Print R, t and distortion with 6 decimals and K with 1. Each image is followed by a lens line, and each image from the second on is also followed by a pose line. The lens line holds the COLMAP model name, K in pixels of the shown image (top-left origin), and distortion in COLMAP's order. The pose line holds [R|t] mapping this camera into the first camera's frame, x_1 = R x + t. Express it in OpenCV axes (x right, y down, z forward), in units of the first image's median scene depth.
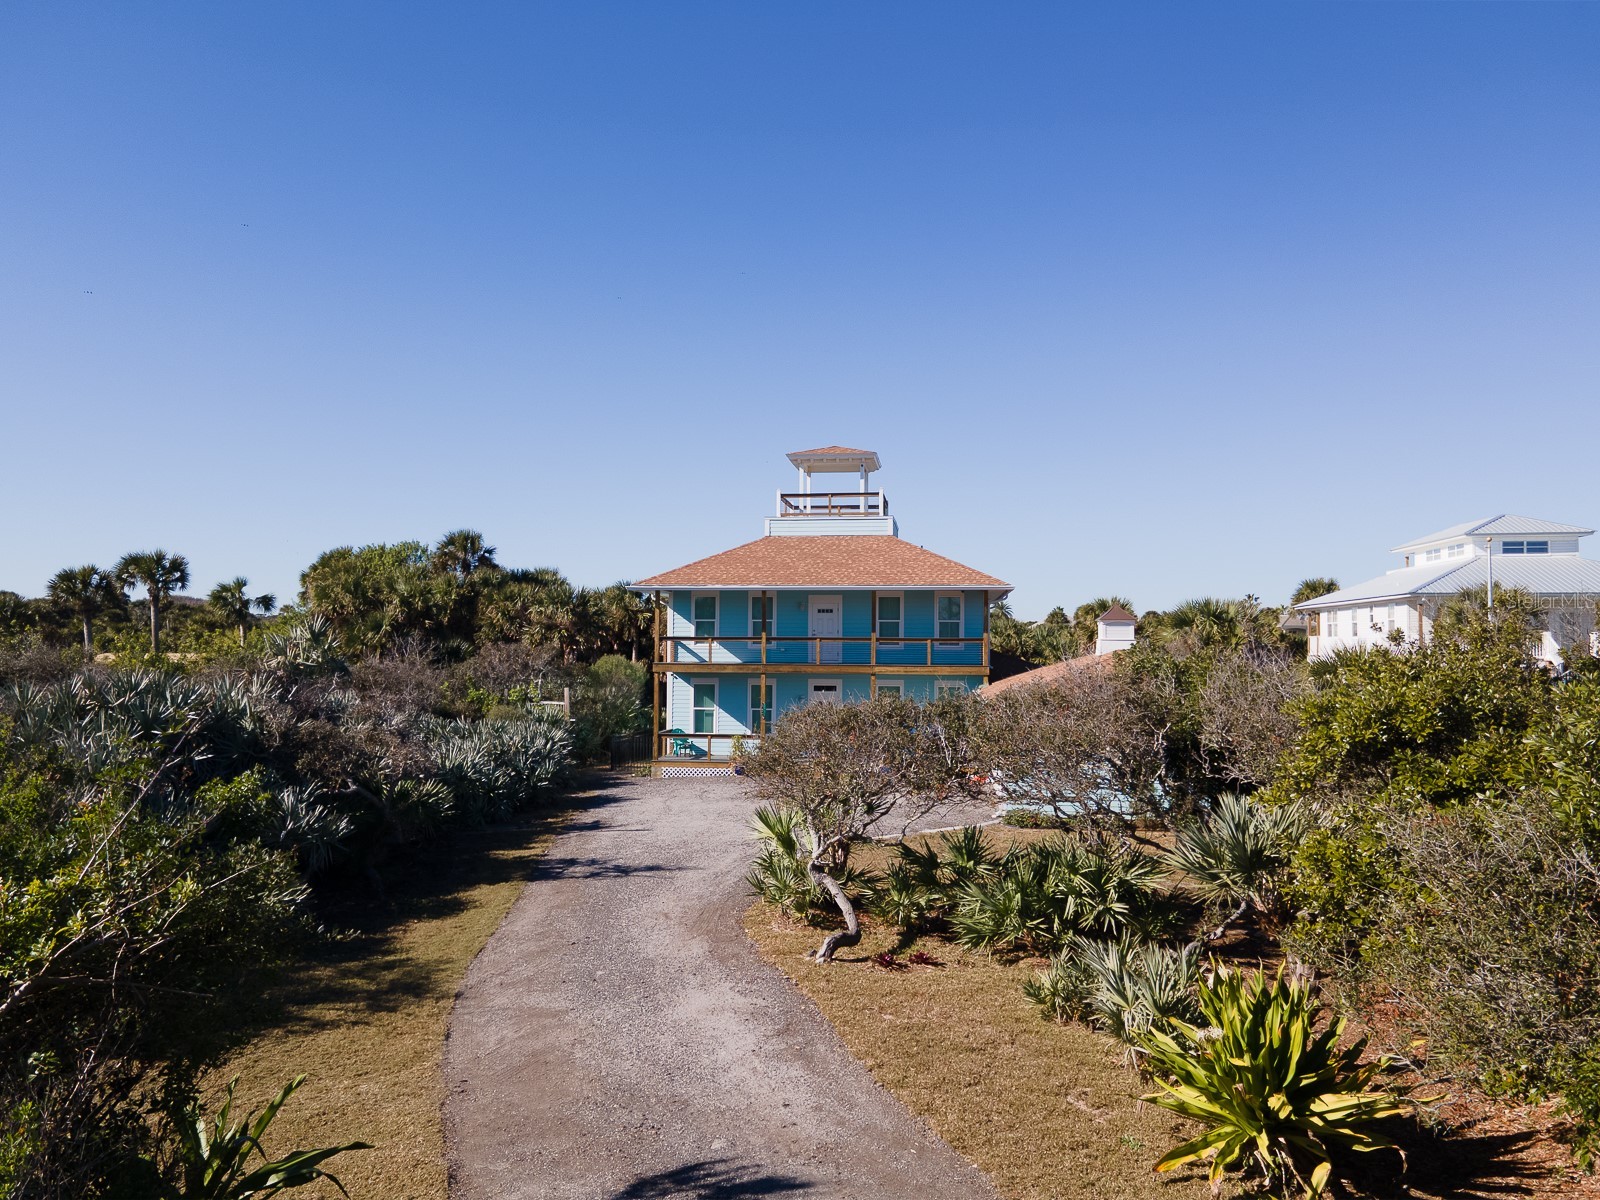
lens RADIAL K [[1135.4, 0, 793.9], [0, 1135.4, 597.4], [0, 0, 1]] dist [0.035868, 0.005325]
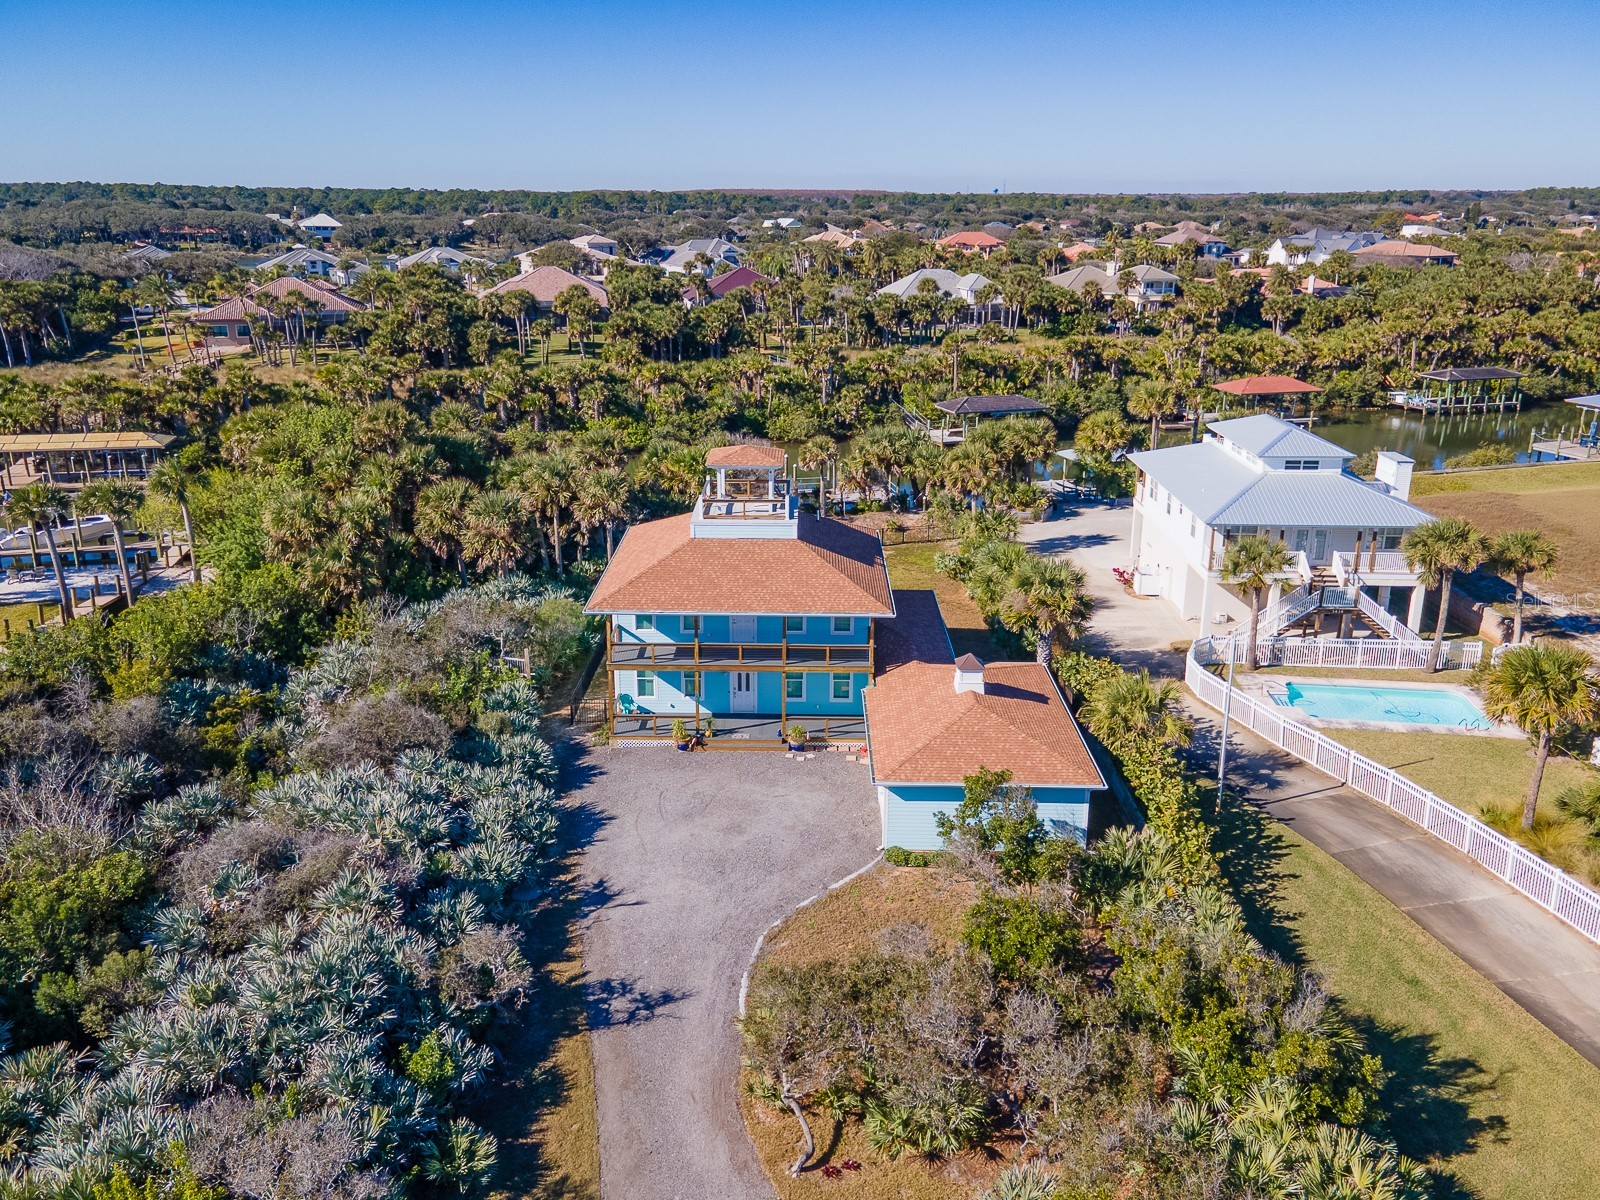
lens RADIAL K [[1164.1, 0, 780.1], [0, 1164.1, 521.1], [0, 0, 1]] dist [0.027766, 0.002456]
pose [[0.994214, -0.031569, 0.102672, -0.057171], [-0.001166, 0.952610, 0.304192, -0.447939], [-0.107410, -0.302552, 0.947062, -0.168449]]
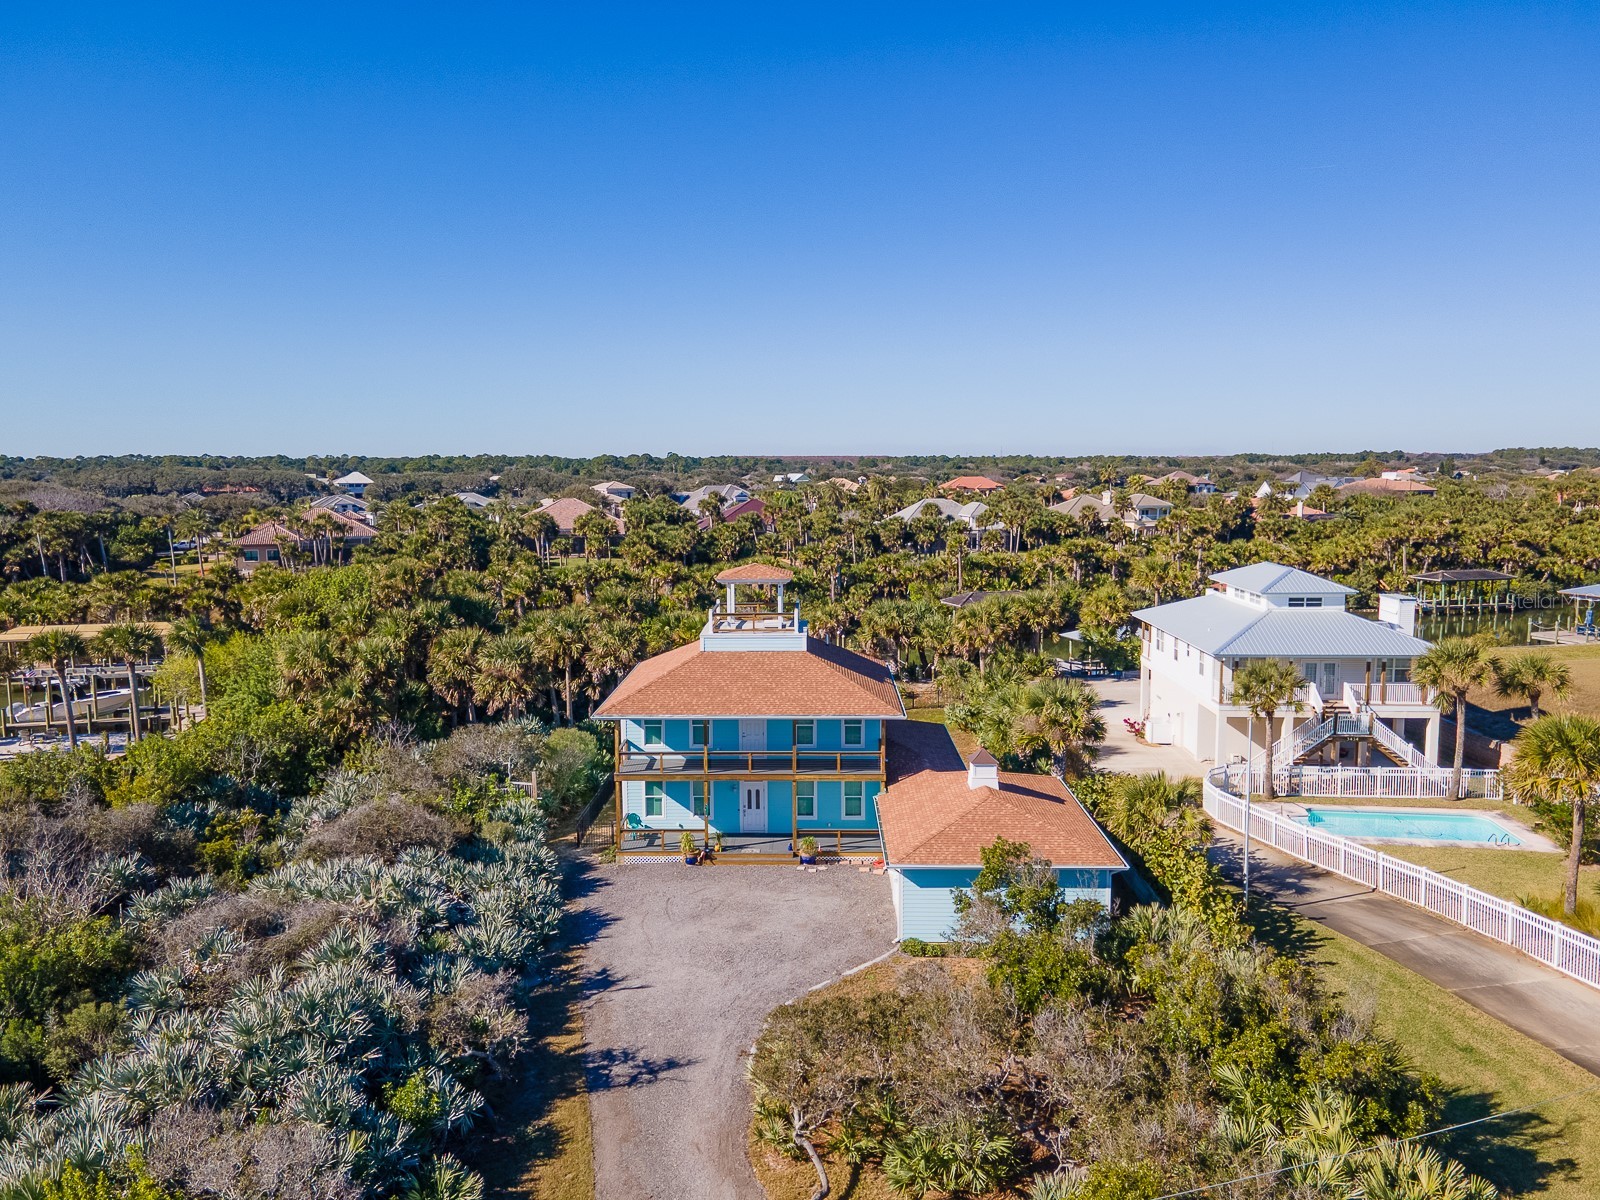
lens RADIAL K [[1135.7, 0, 787.2], [0, 1135.7, 602.1], [0, 0, 1]] dist [0.031461, -0.002163]
pose [[0.994406, -0.023788, 0.102909, -0.056636], [0.007248, 0.987380, 0.158204, -0.298083], [-0.105373, -0.156573, 0.982029, -0.182981]]
